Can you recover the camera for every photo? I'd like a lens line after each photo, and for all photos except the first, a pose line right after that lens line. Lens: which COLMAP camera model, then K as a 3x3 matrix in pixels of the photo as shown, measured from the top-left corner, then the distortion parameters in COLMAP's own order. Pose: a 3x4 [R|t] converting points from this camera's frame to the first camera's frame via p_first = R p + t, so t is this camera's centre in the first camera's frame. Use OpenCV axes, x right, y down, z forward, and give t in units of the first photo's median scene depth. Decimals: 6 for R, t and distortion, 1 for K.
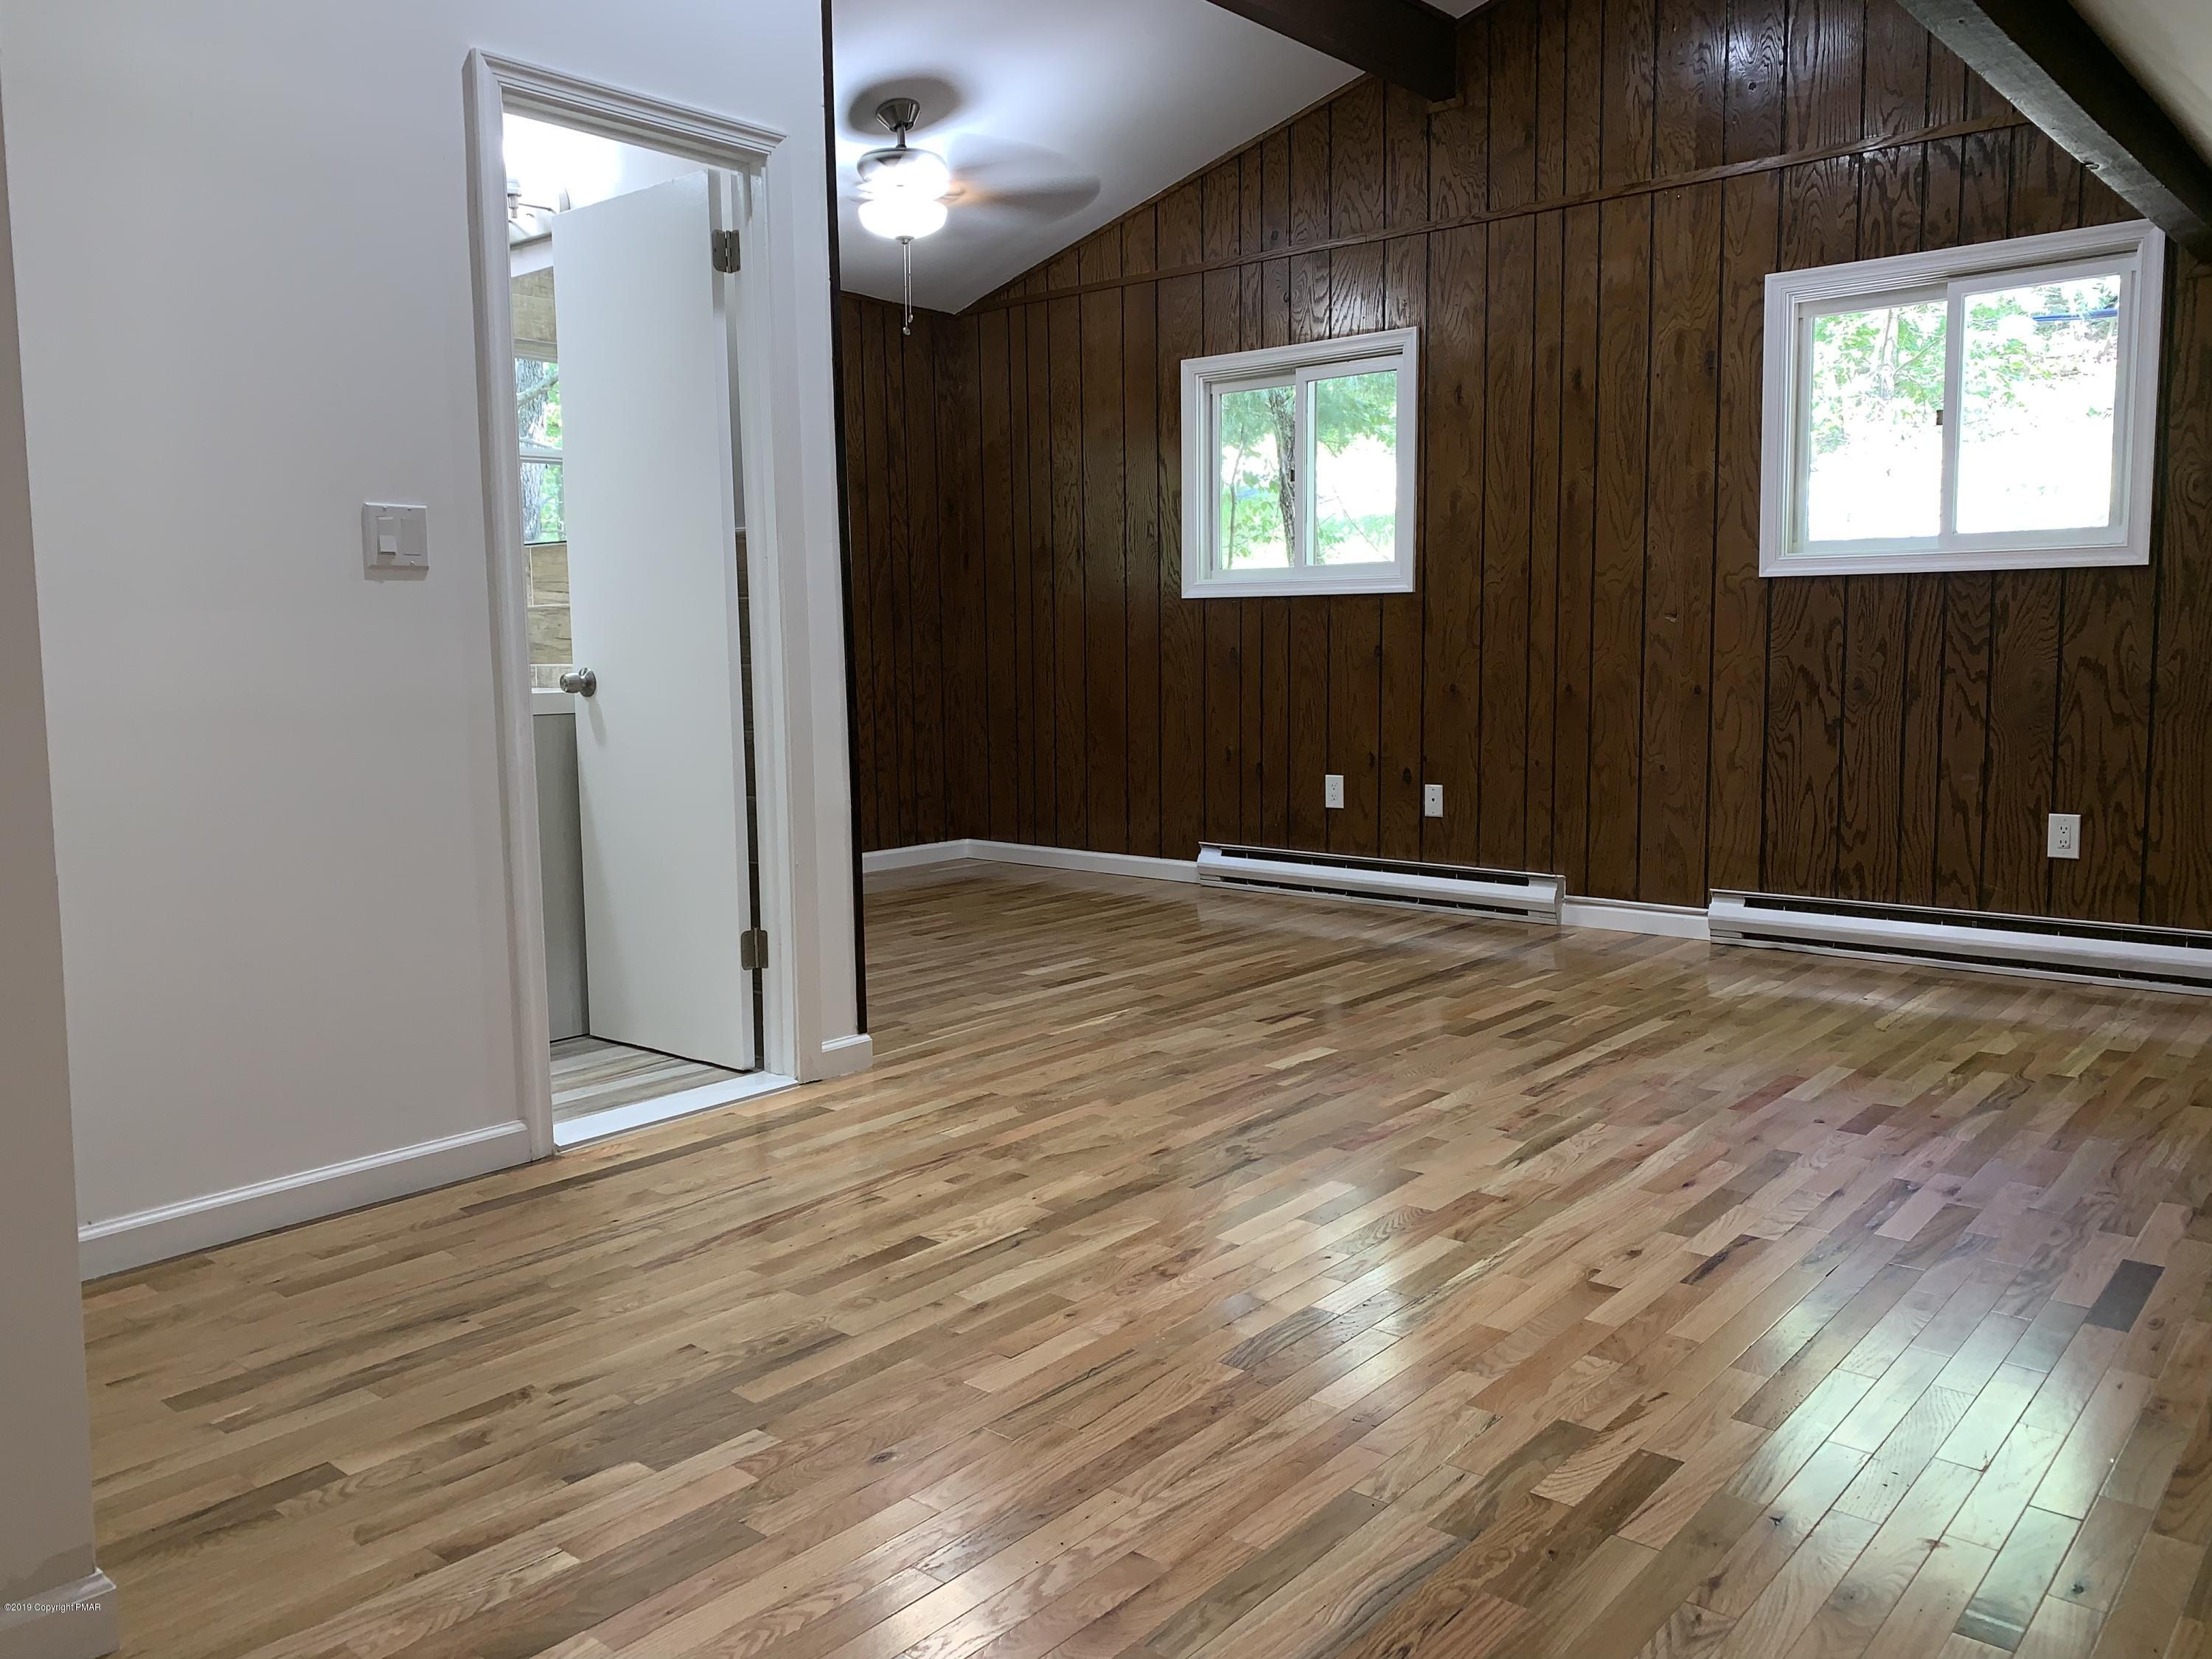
lens RADIAL K [[1688.7, 0, 1093.8], [0, 1688.7, 818.4], [0, 0, 1]] dist [0.060782, -0.067187]
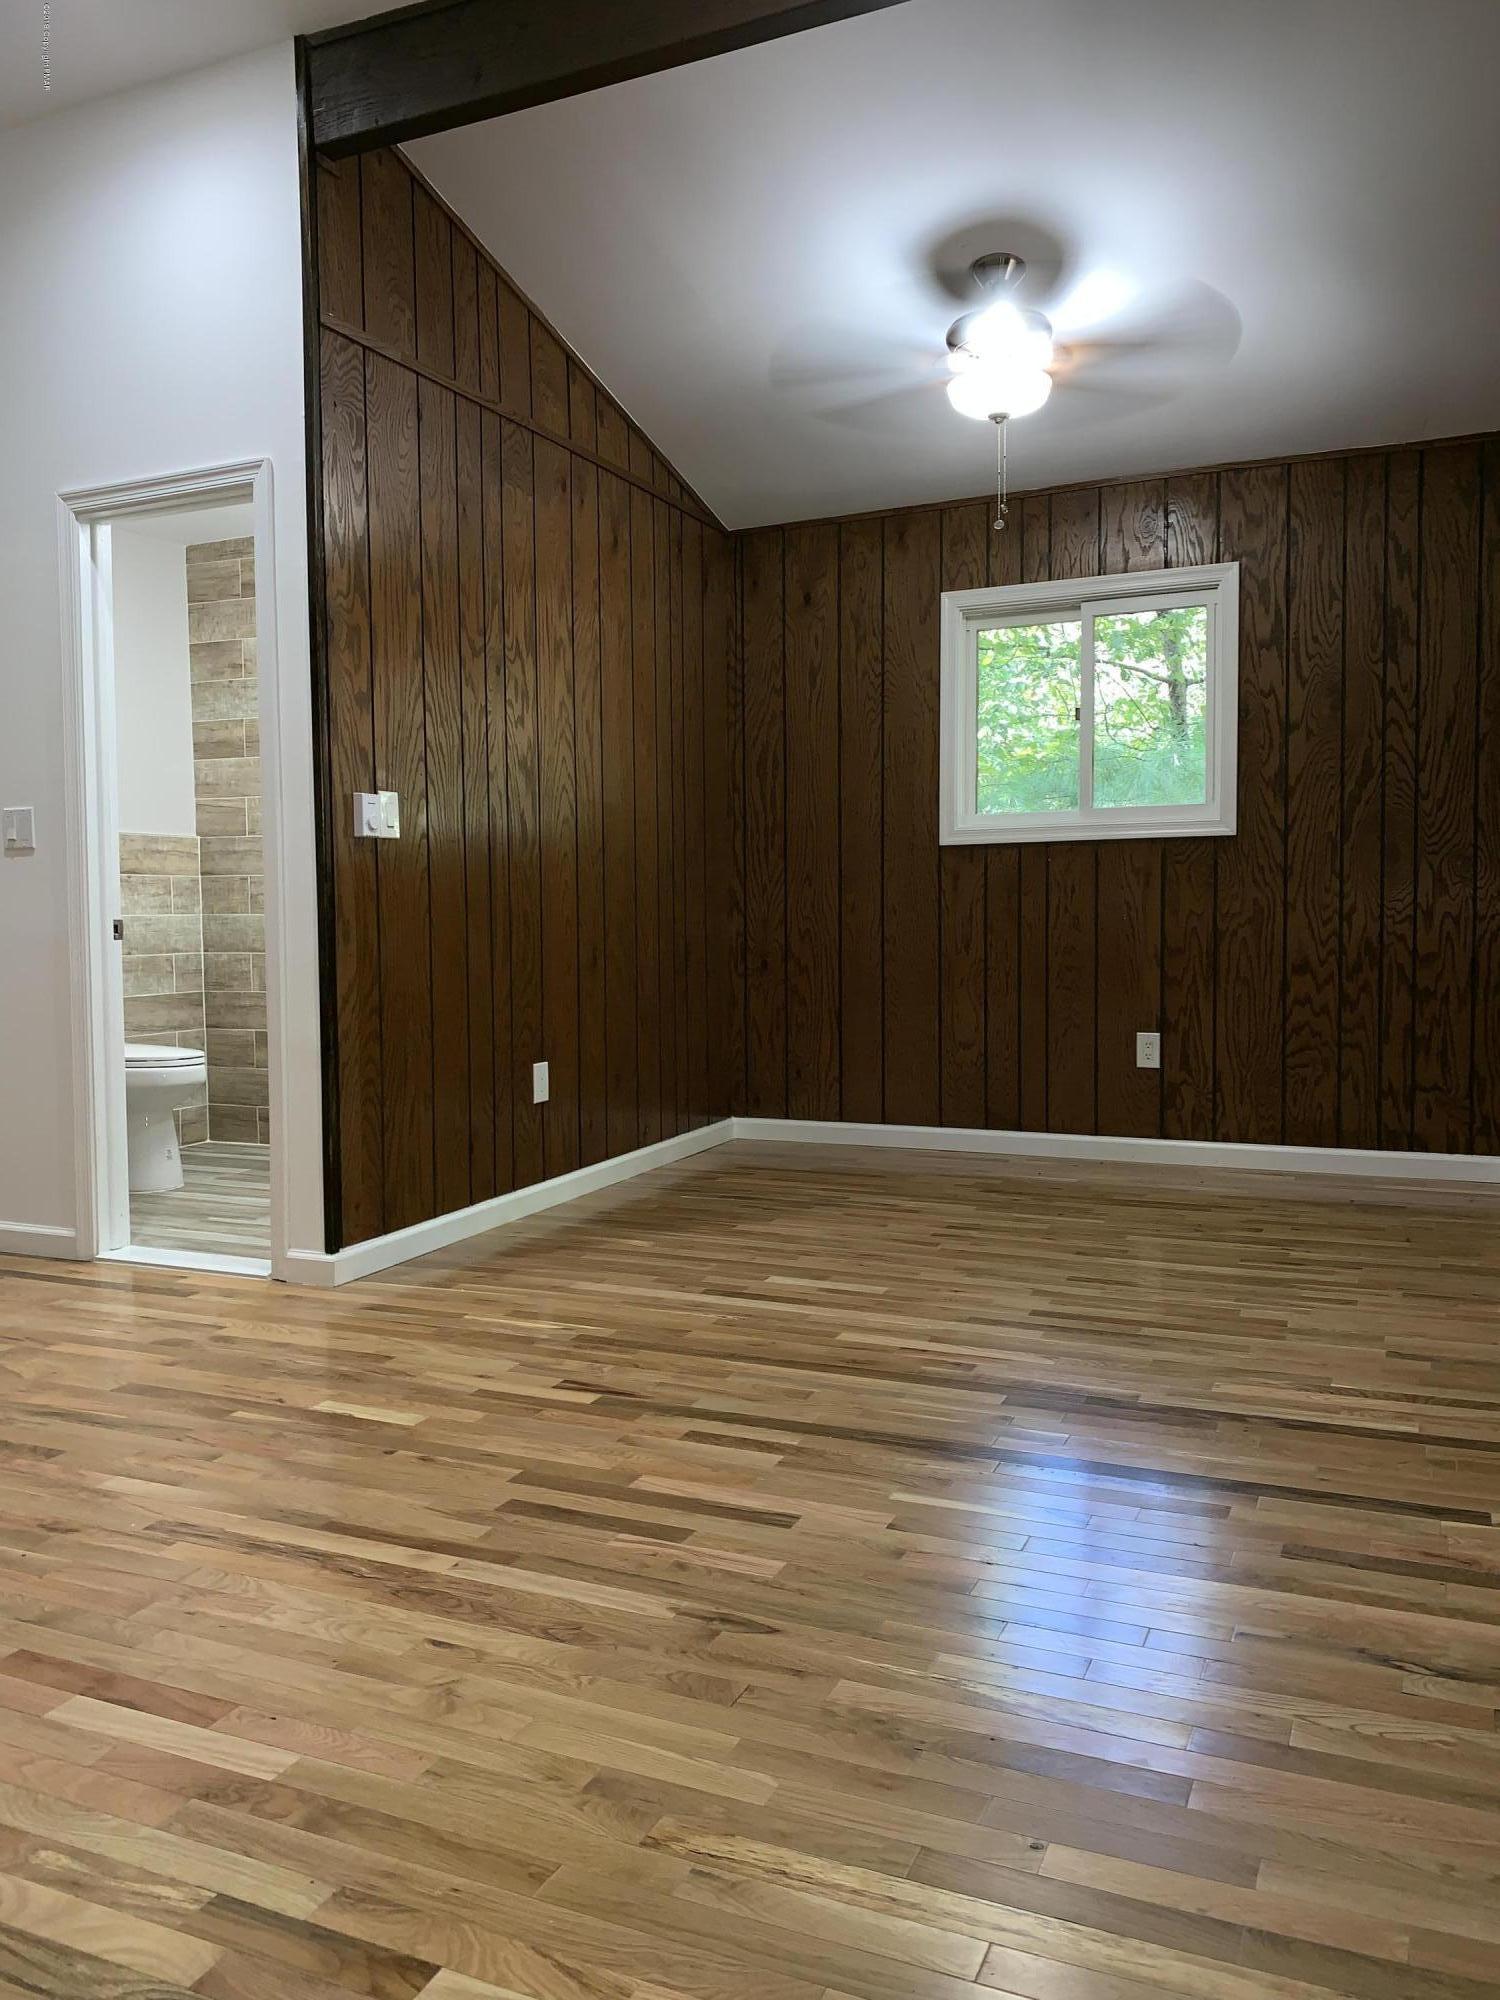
lens RADIAL K [[1526.8, 0, 733.7], [0, 1526.8, 1009.7], [0, 0, 1]] dist [0.060782, -0.067187]
pose [[0.280363, 0.077805, -0.956736, 0.885655], [-0.090978, 0.994377, 0.054206, -0.108314], [0.955573, 0.071845, 0.285865, 0.971768]]
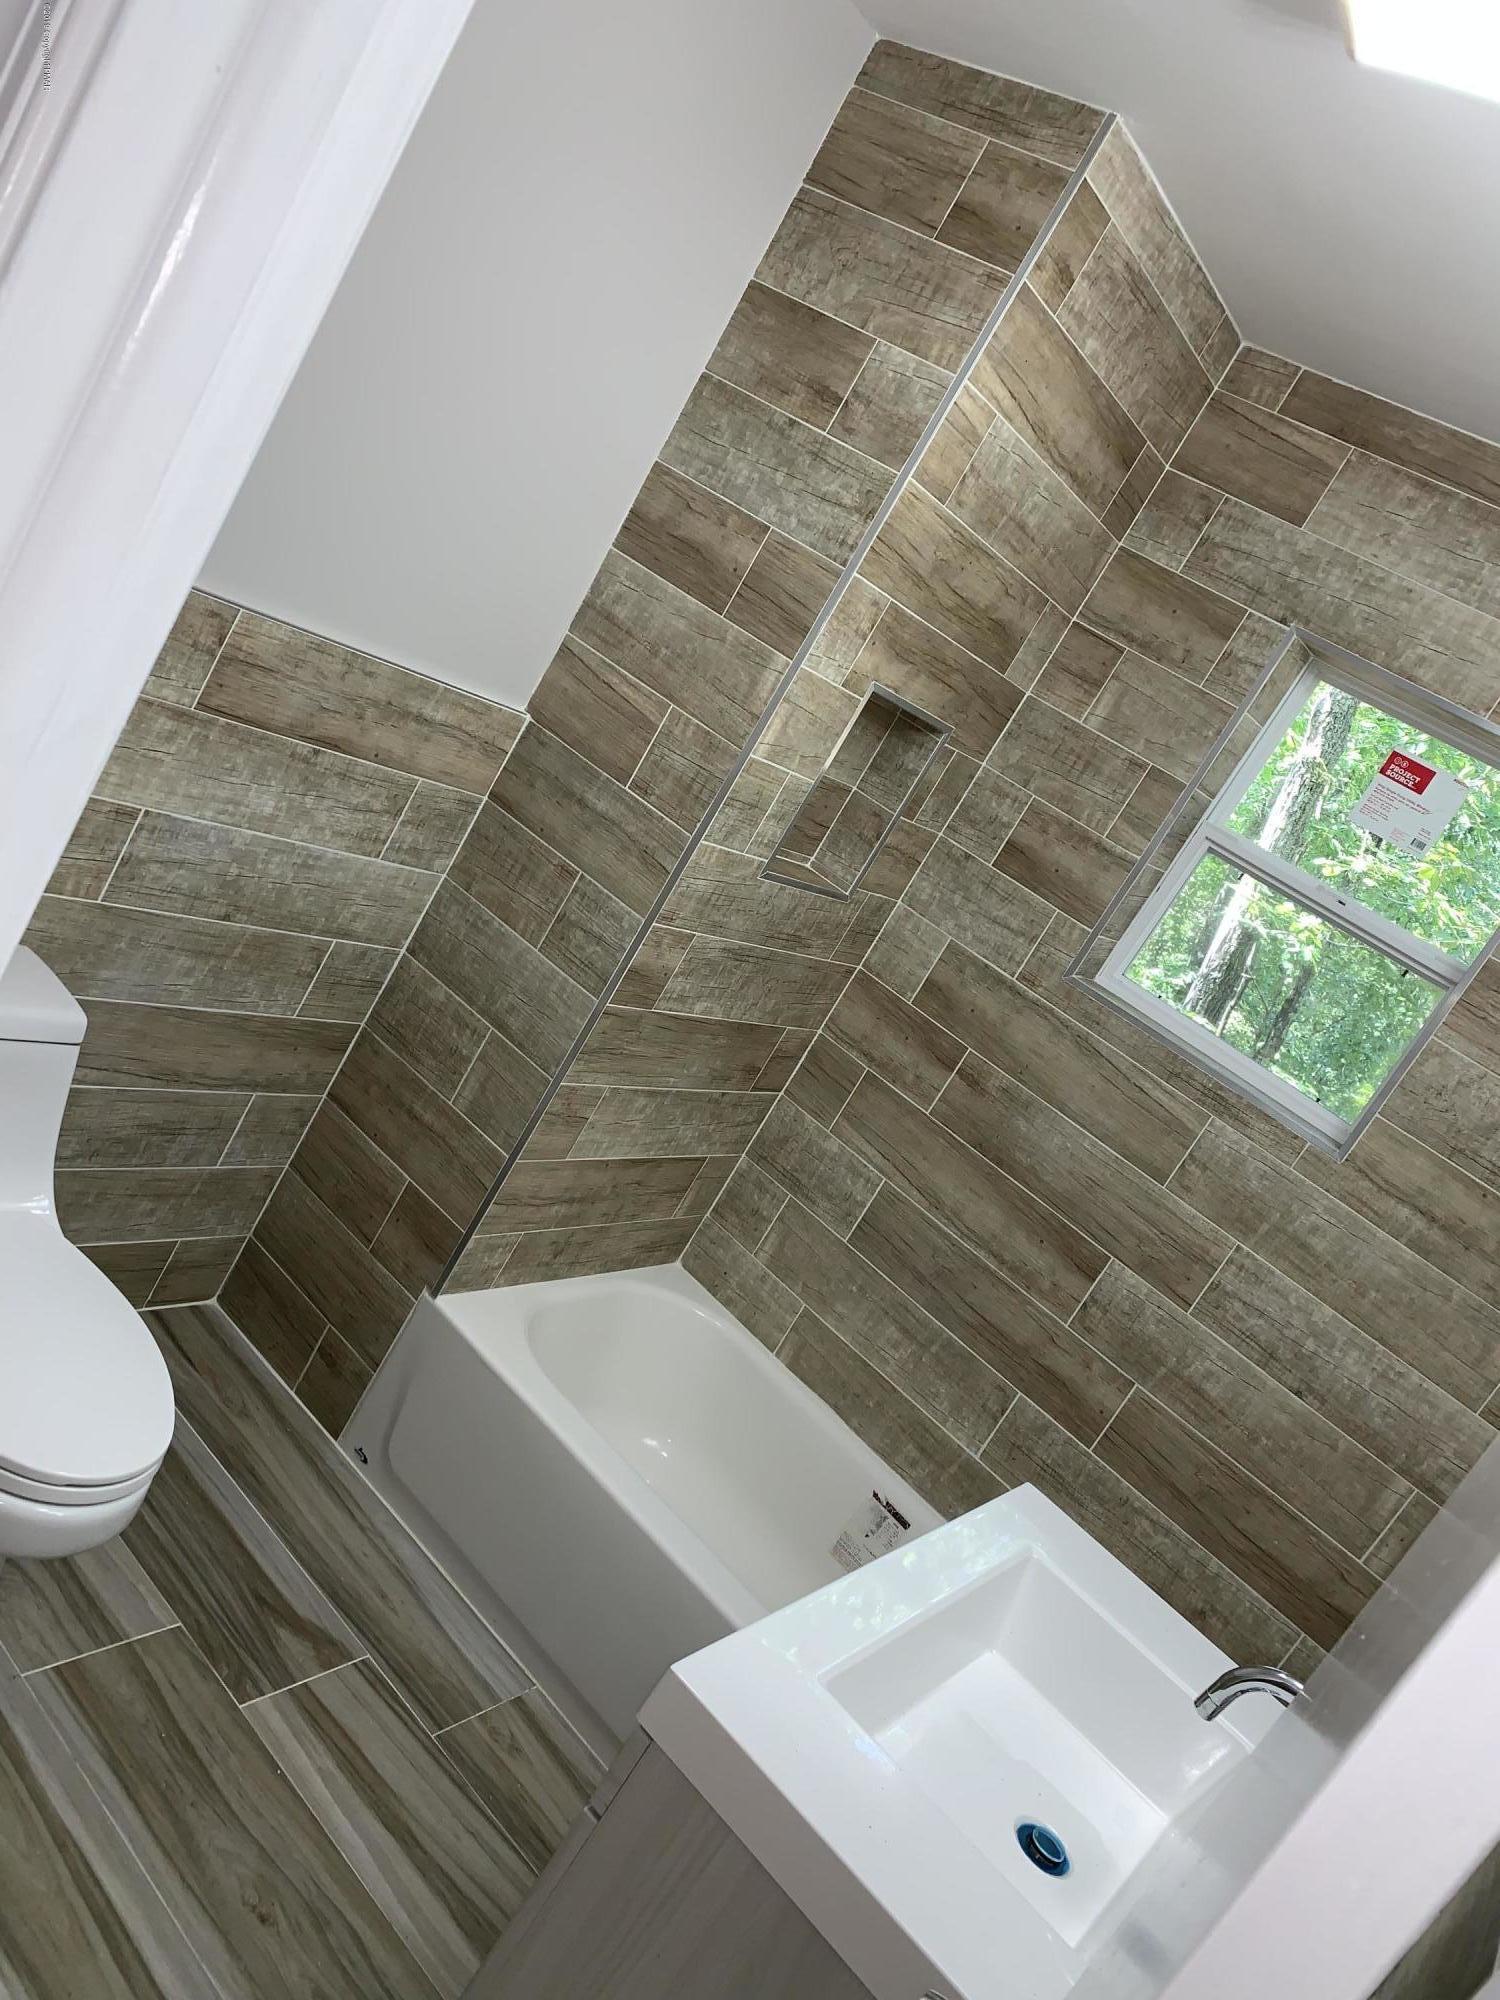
lens RADIAL K [[1526.8, 0, 765.9], [0, 1526.8, 998.4], [0, 0, 1]] dist [0.060782, -0.067187]
pose [[0.061281, 0.298401, -0.952471, 0.209513], [-0.585417, 0.783638, 0.207842, -0.202548], [0.808413, 0.544856, 0.222711, 0.915342]]
